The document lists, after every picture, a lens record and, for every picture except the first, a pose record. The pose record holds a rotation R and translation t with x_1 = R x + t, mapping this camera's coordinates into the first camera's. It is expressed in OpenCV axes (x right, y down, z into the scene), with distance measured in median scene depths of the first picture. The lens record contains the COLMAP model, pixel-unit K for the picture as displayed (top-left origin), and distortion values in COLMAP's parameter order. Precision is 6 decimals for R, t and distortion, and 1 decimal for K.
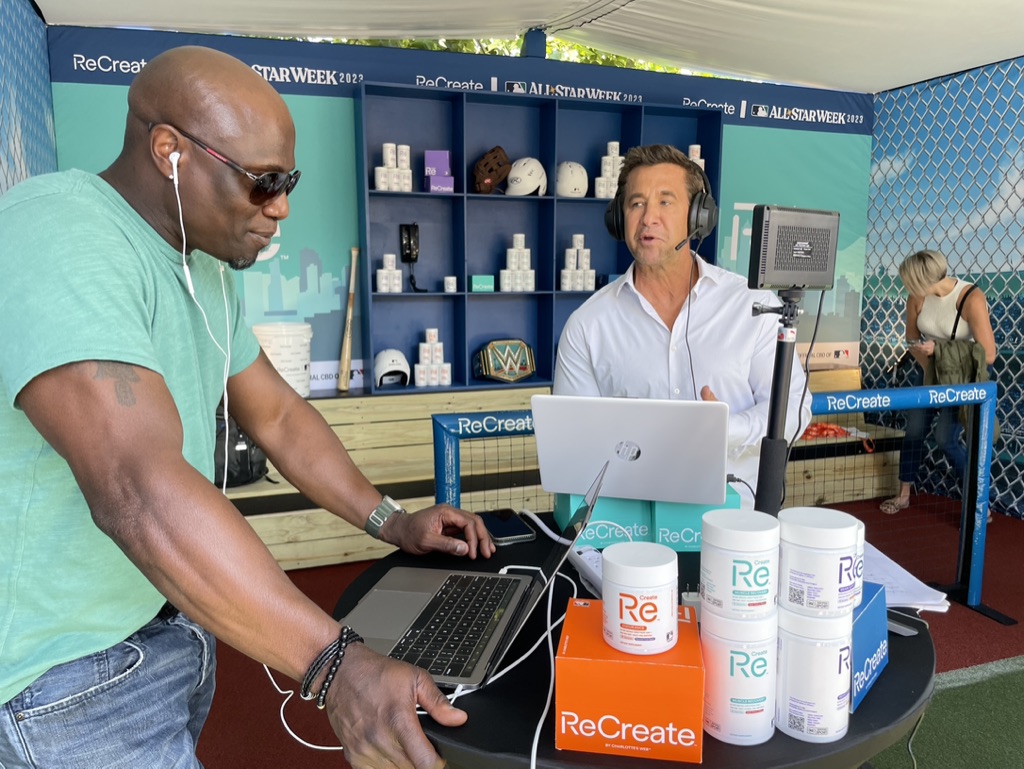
lens RADIAL K [[788.0, 0, 512.3], [0, 788.0, 386.6], [0, 0, 1]] dist [0.067769, -0.092299]
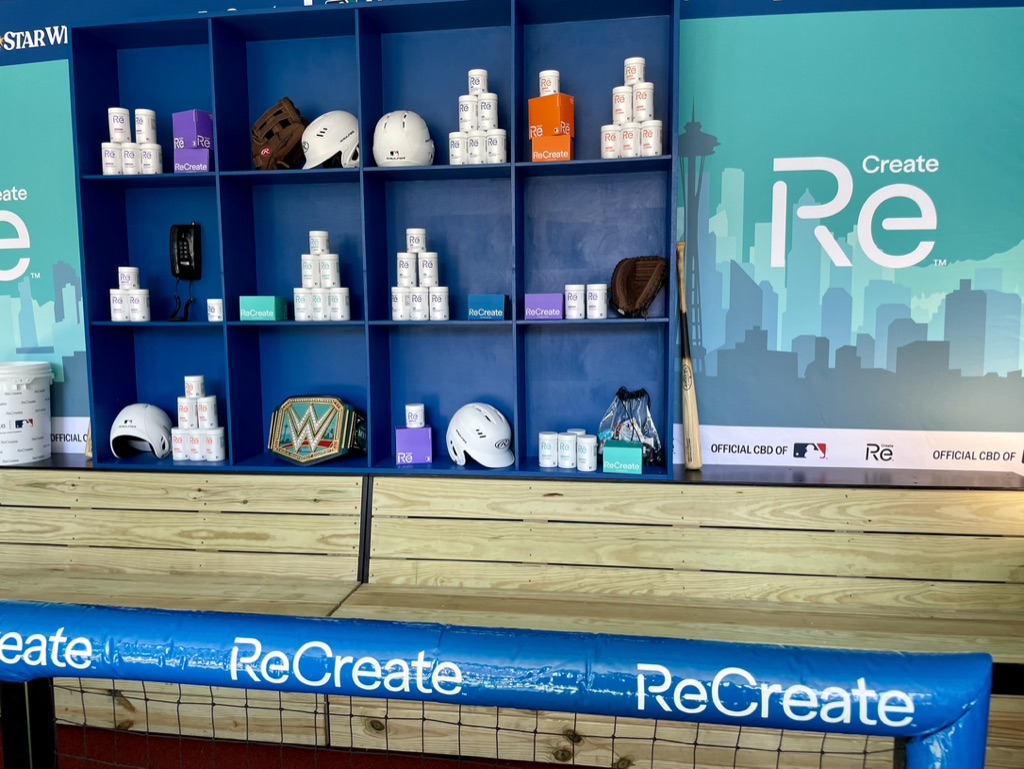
lens RADIAL K [[788.0, 0, 500.0], [0, 788.0, 382.6], [0, 0, 1]] dist [0.067769, -0.092299]
pose [[0.880908, 0.038036, -0.471757, 0.446260], [-0.060748, 0.997607, -0.033001, -0.061125], [0.469373, 0.057730, 0.881111, 0.524339]]
